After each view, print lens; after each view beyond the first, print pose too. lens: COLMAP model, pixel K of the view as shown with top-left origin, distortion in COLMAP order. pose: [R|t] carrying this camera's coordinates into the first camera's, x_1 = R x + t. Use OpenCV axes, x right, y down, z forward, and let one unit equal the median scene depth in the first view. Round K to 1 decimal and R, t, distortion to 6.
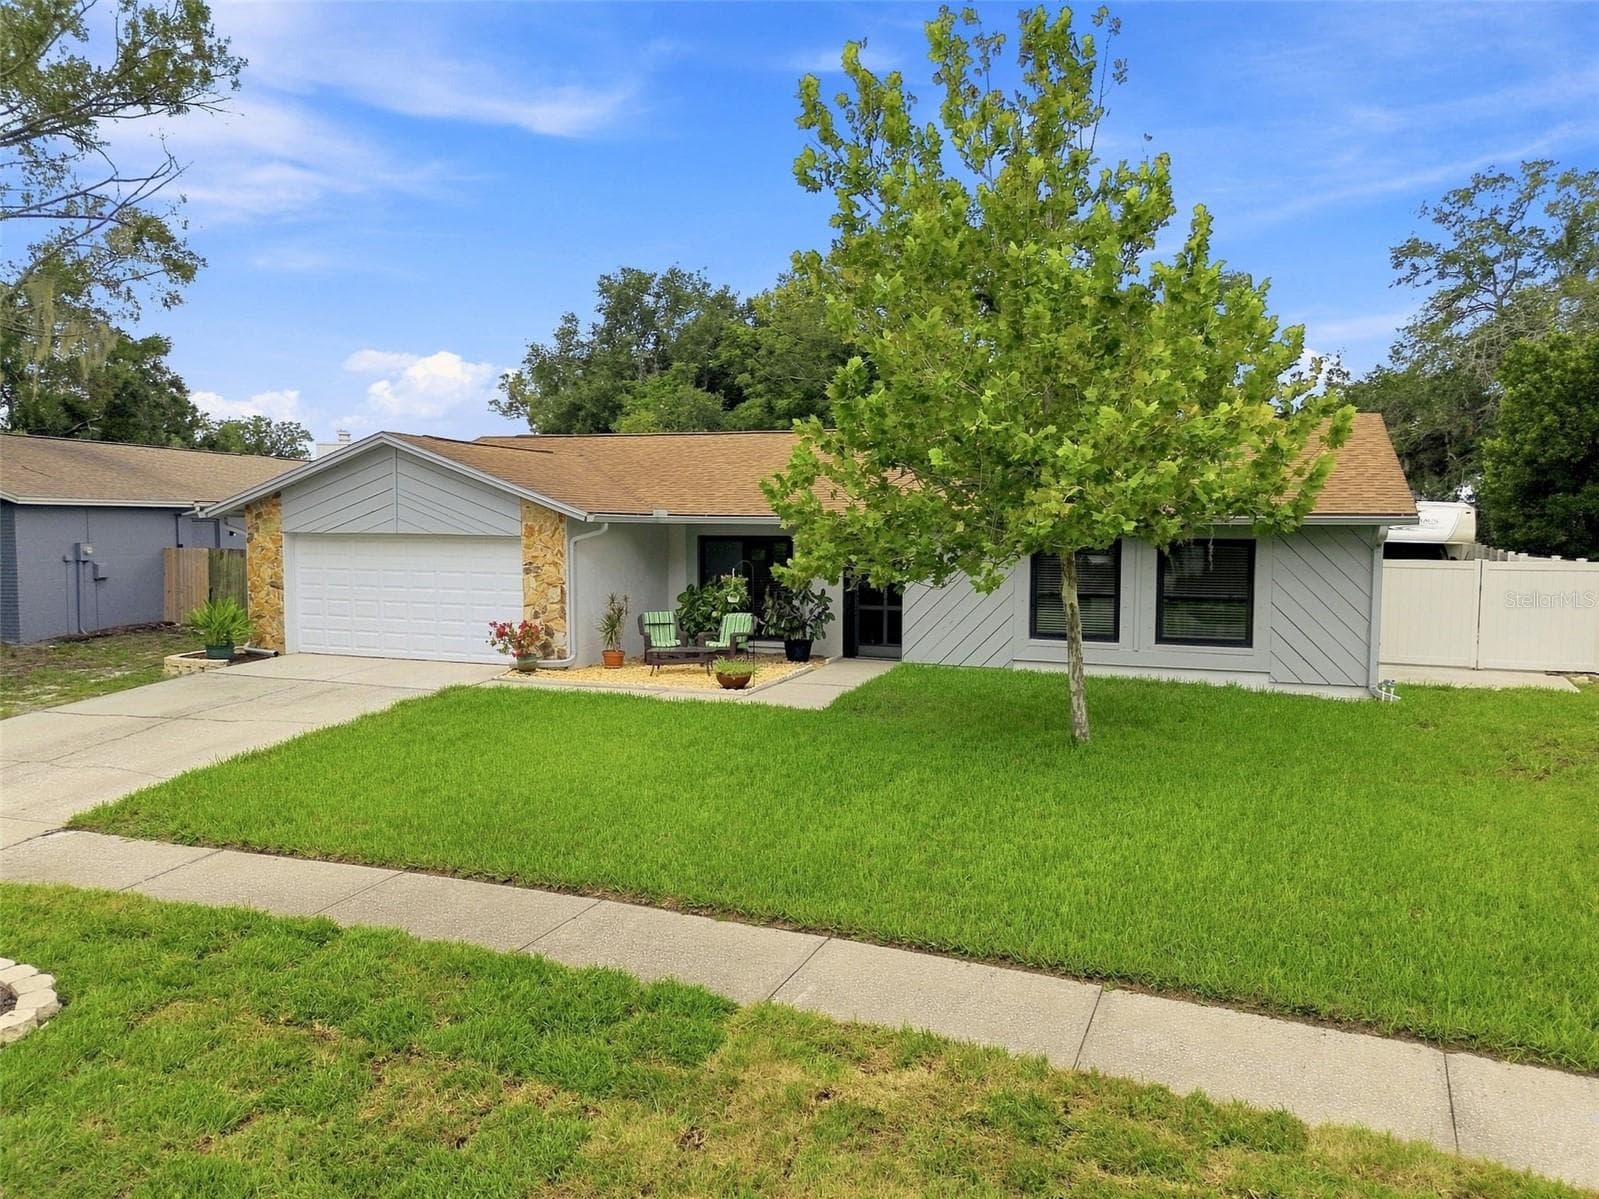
lens RADIAL K [[1130.0, 0, 804.6], [0, 1130.0, 599.0], [0, 0, 1]] dist [0.073843, -0.069962]
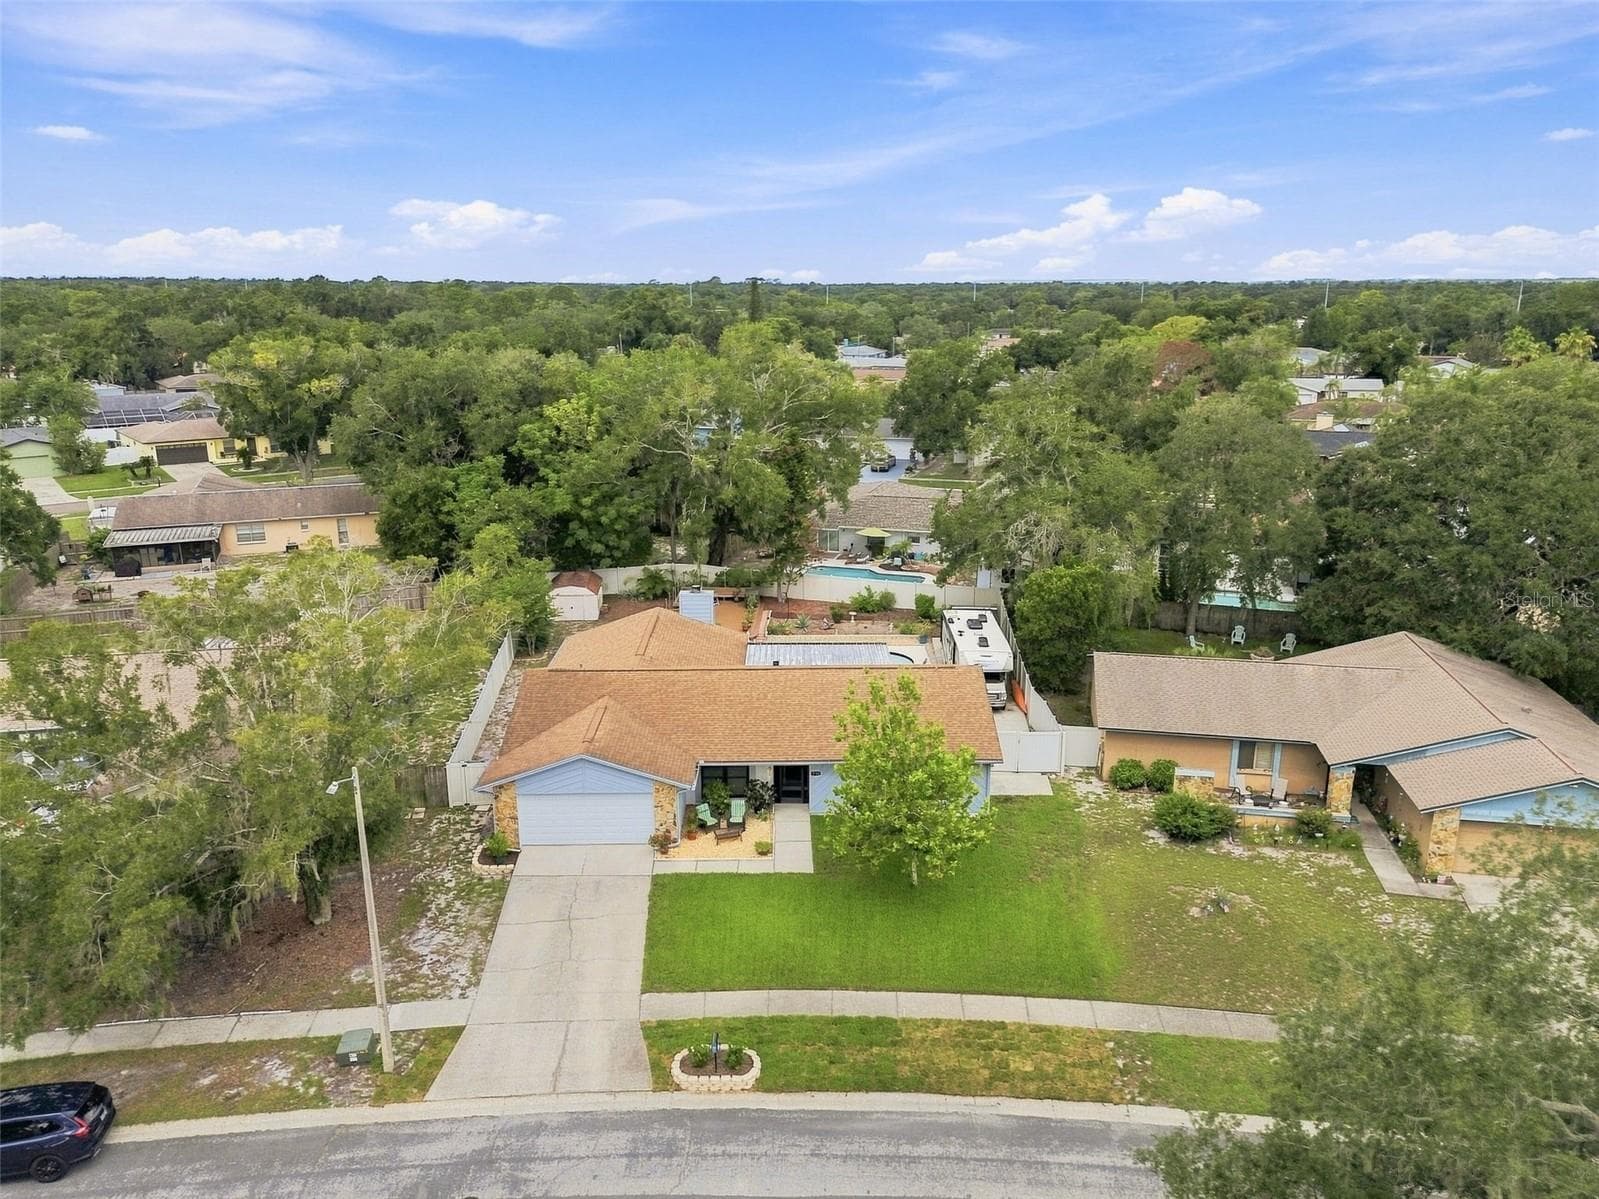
lens RADIAL K [[1130.0, 0, 804.6], [0, 1130.0, 599.0], [0, 0, 1]] dist [0.073843, -0.069962]
pose [[0.931368, -0.104528, 0.348751, -0.712512], [0.031322, 0.977353, 0.209285, -0.890309], [-0.362728, -0.183998, 0.913550, -1.084034]]
